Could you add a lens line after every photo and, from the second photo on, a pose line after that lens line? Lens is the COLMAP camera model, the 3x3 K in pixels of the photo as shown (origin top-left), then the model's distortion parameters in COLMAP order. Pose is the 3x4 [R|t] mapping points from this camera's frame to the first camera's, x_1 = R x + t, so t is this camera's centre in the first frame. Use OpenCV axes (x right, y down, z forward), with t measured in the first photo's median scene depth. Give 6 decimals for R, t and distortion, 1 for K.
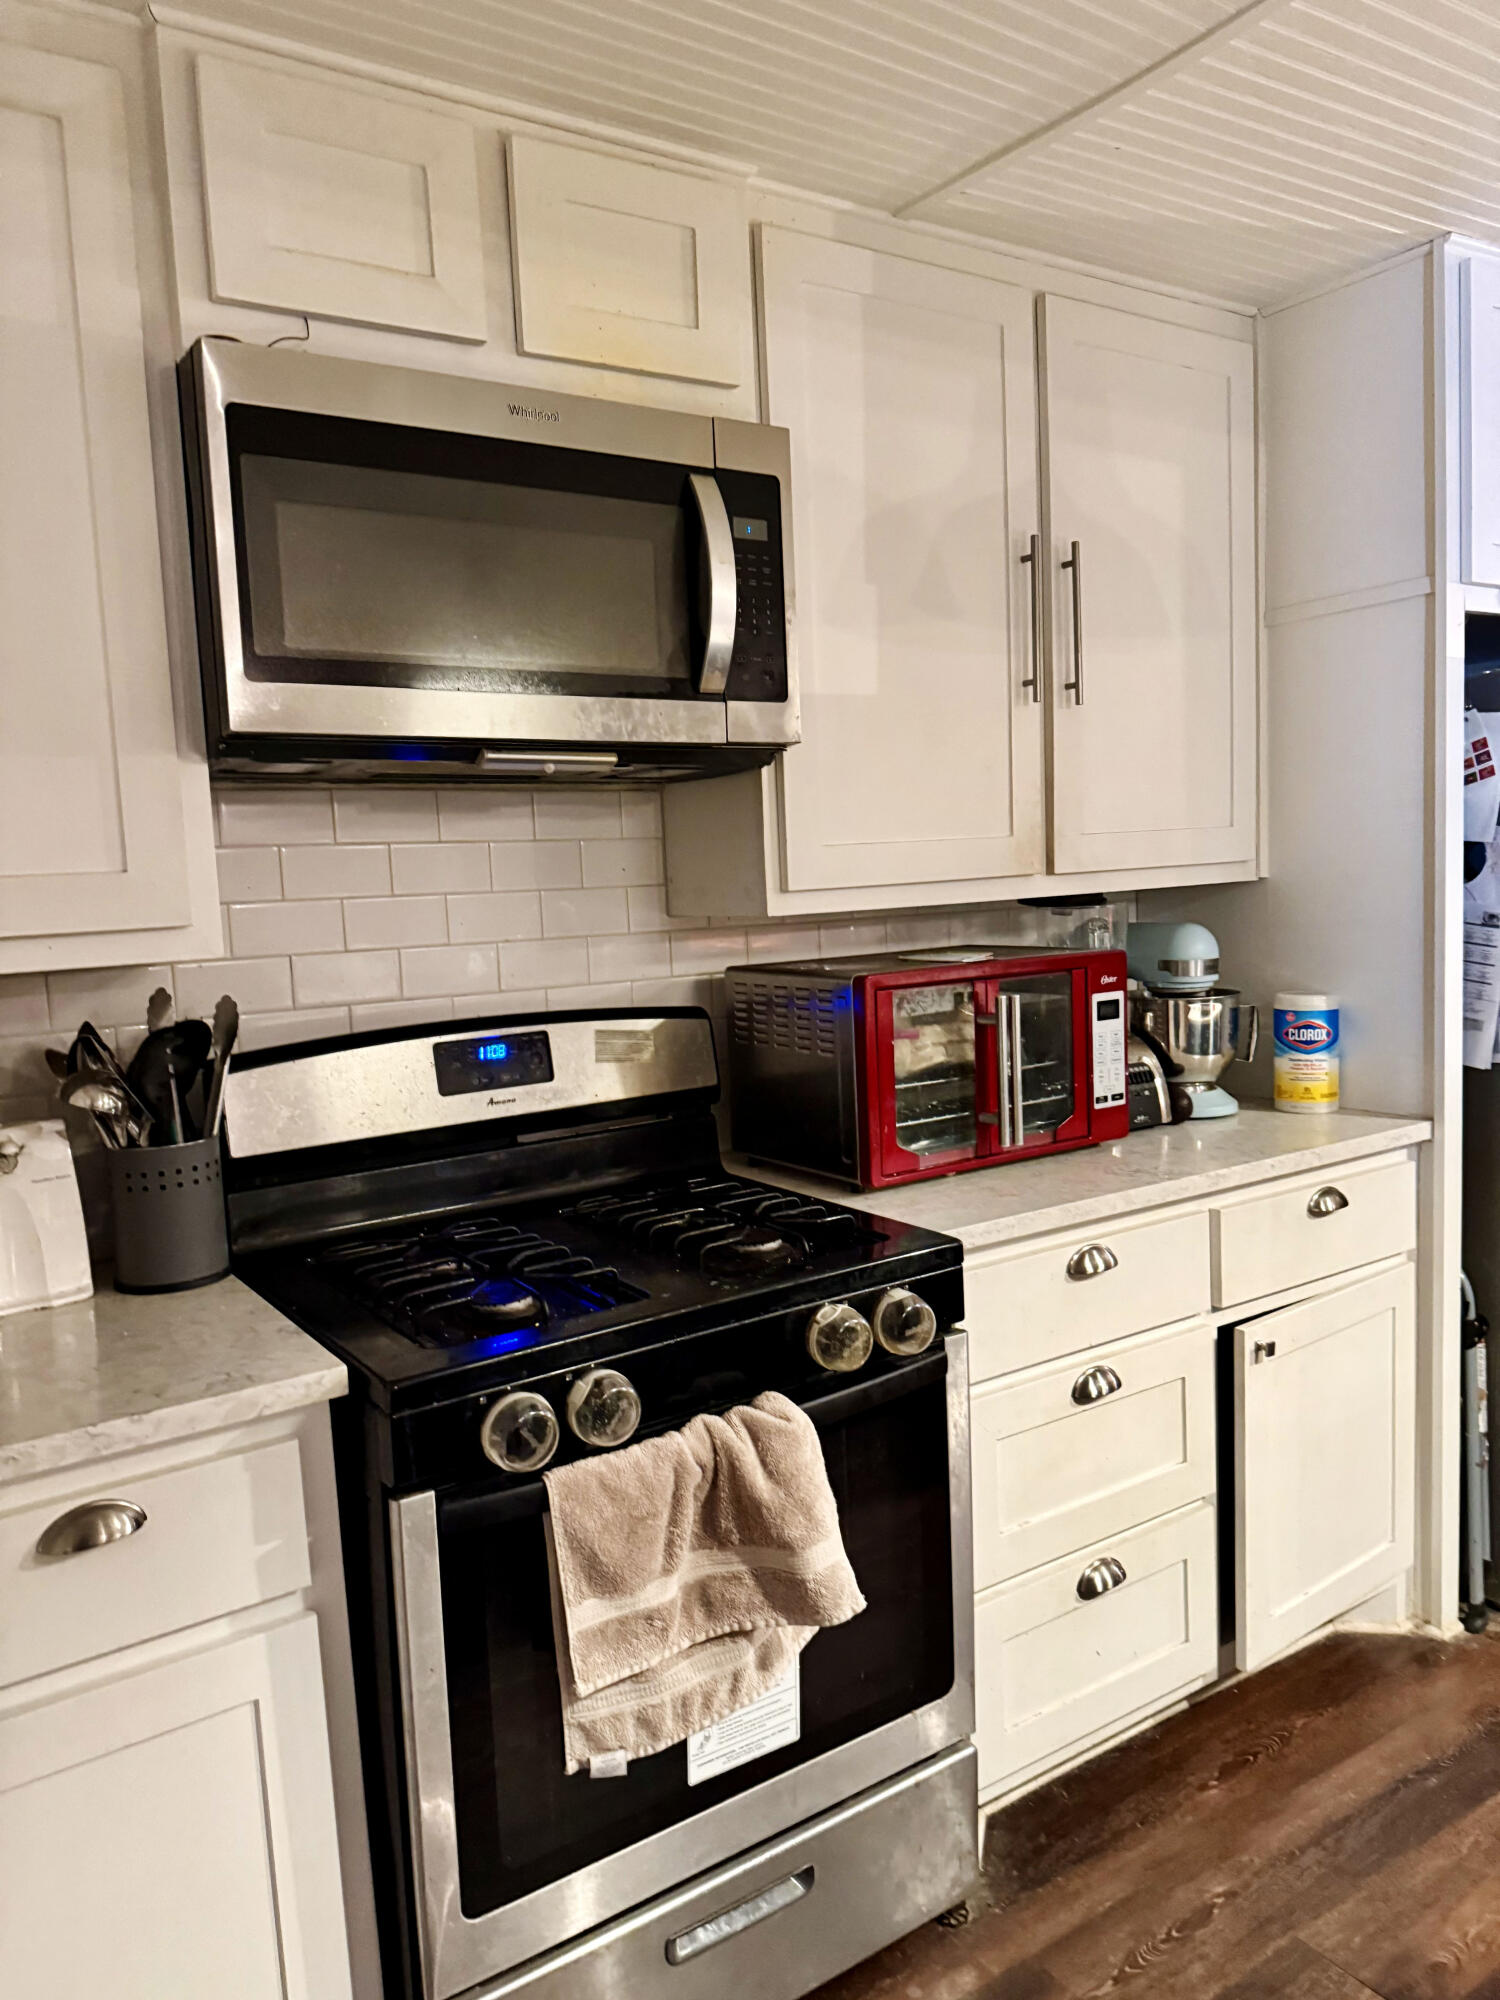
lens RADIAL K [[1386.6, 0, 750.0], [0, 1386.6, 1000.0], [0, 0, 1]] dist [-0.003830, -0.003919]
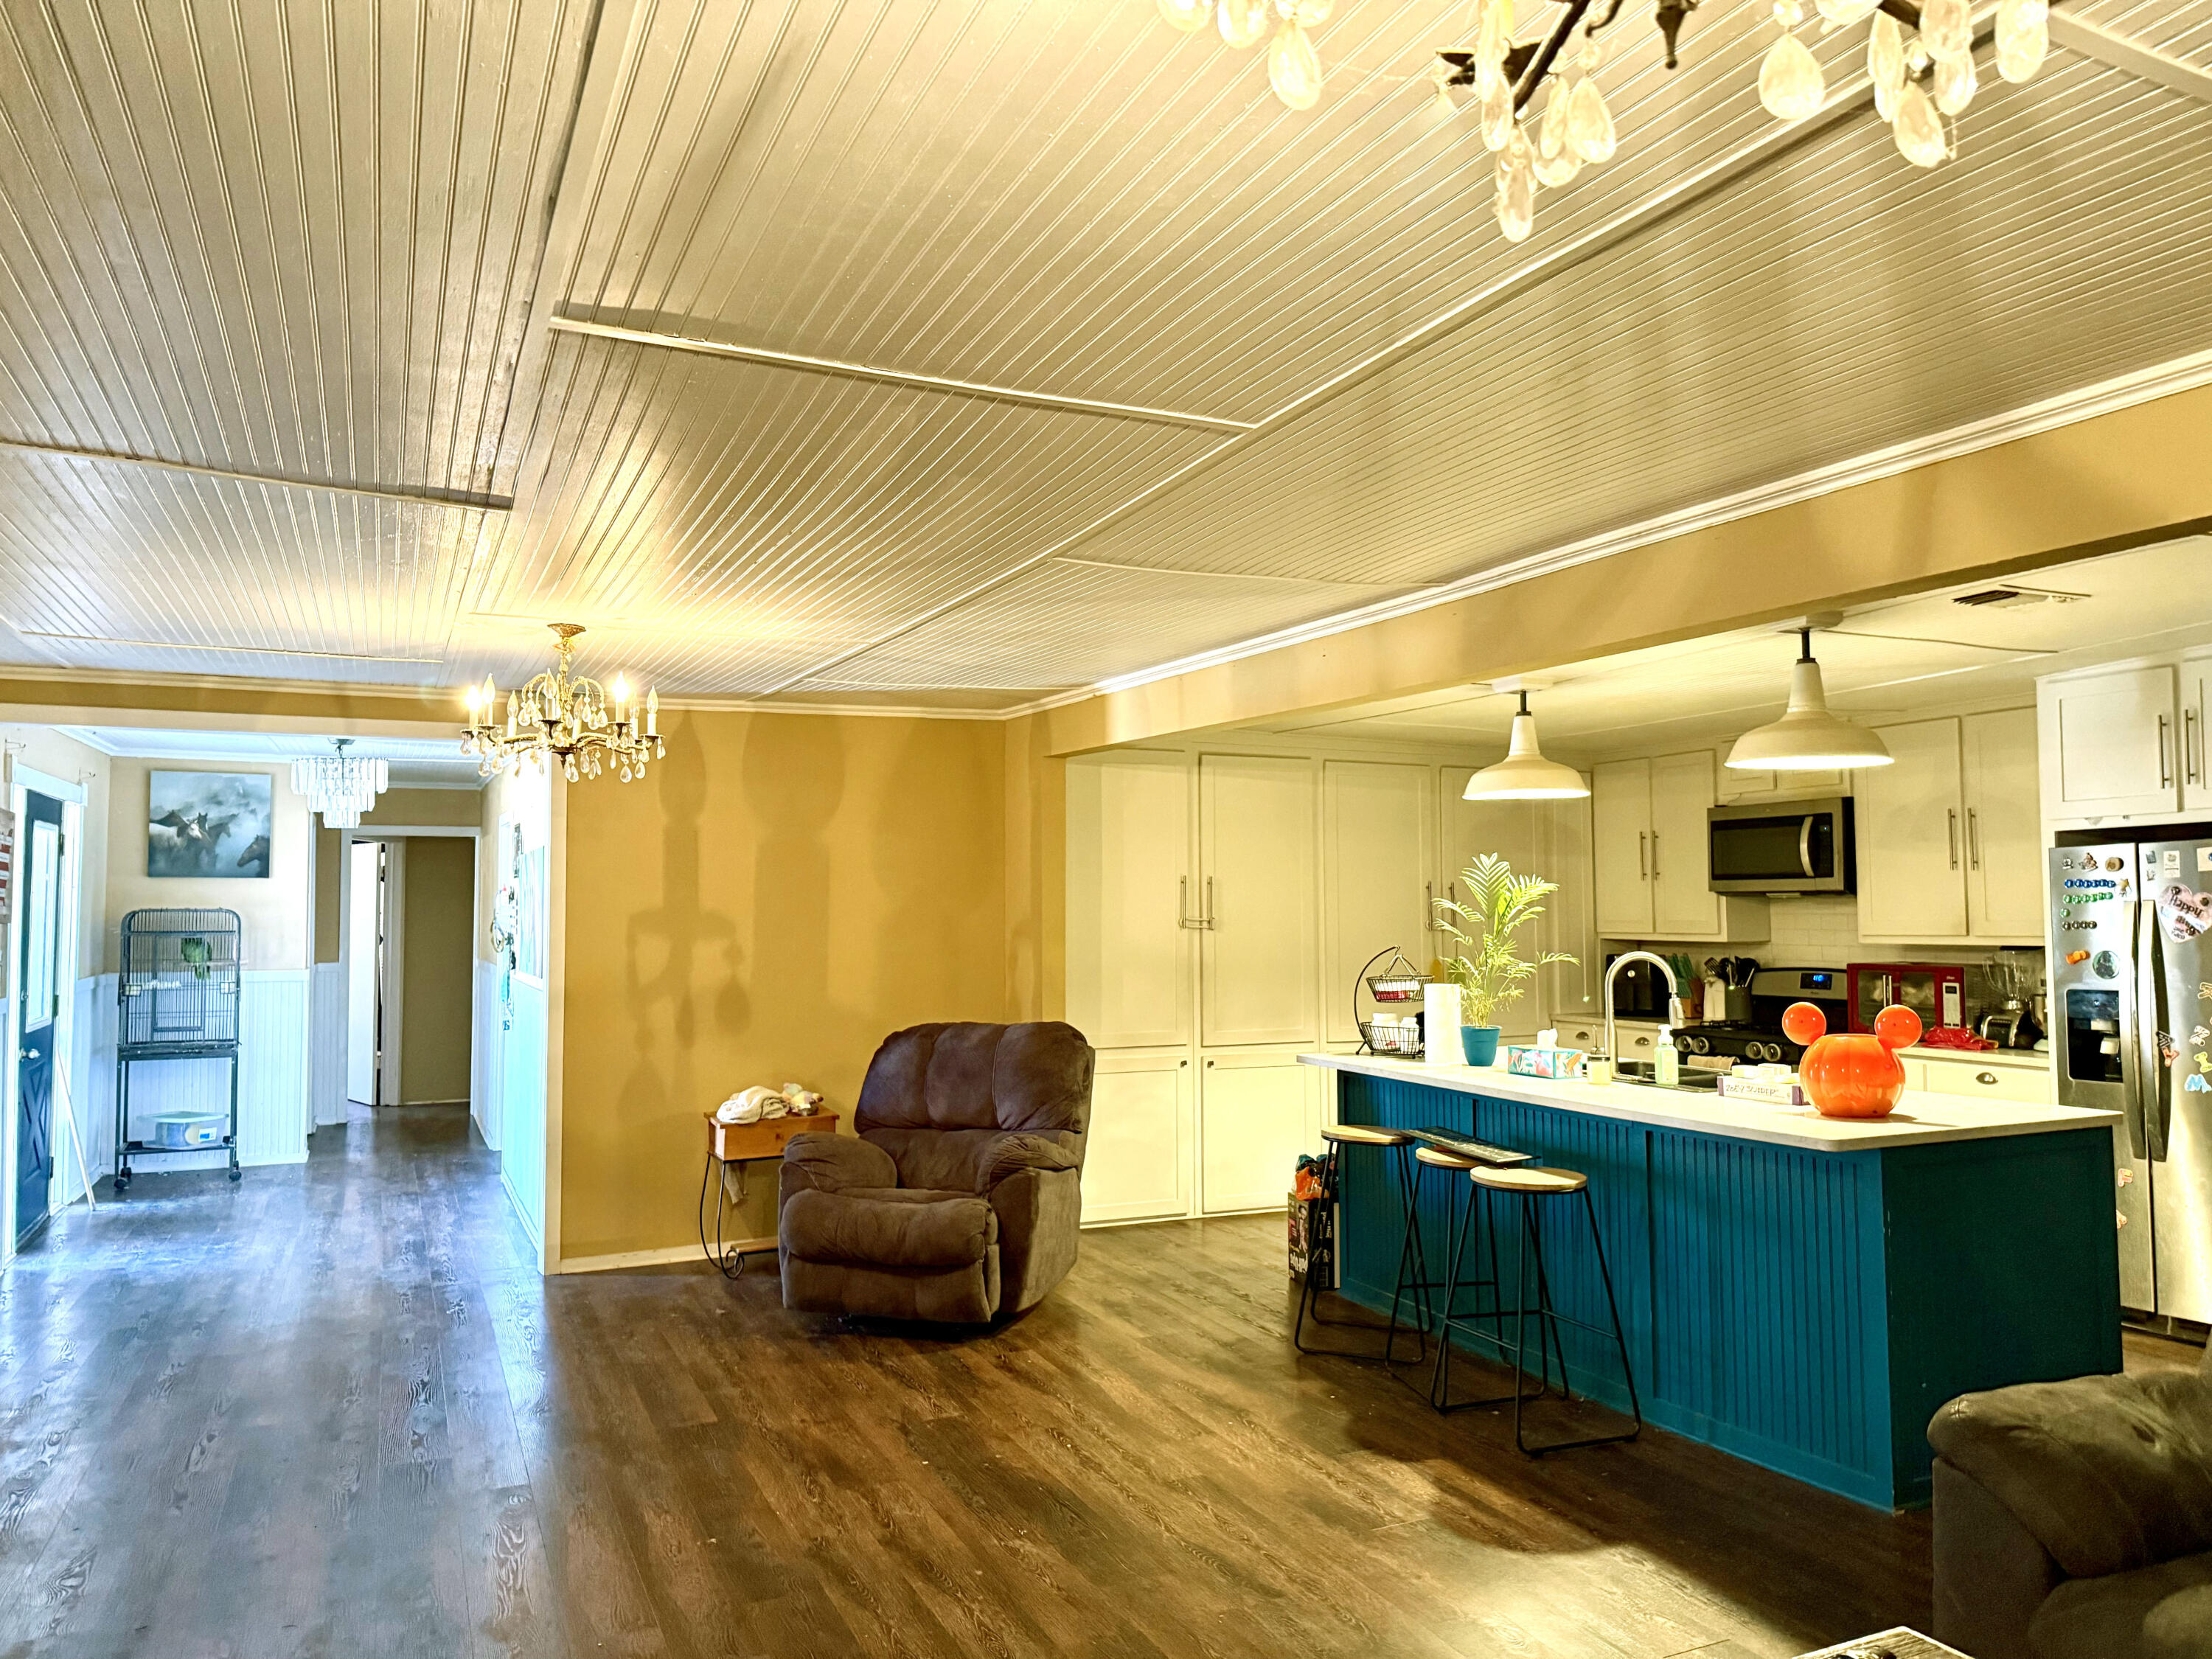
lens RADIAL K [[1533.6, 0, 1115.3], [0, 1533.6, 840.7], [0, 0, 1]] dist [-0.003830, -0.003919]
pose [[-0.181734, -0.007950, -0.983316, 3.387484], [-0.086070, 0.996258, 0.007853, -0.160003], [0.979574, 0.086061, -0.181739, -0.036586]]
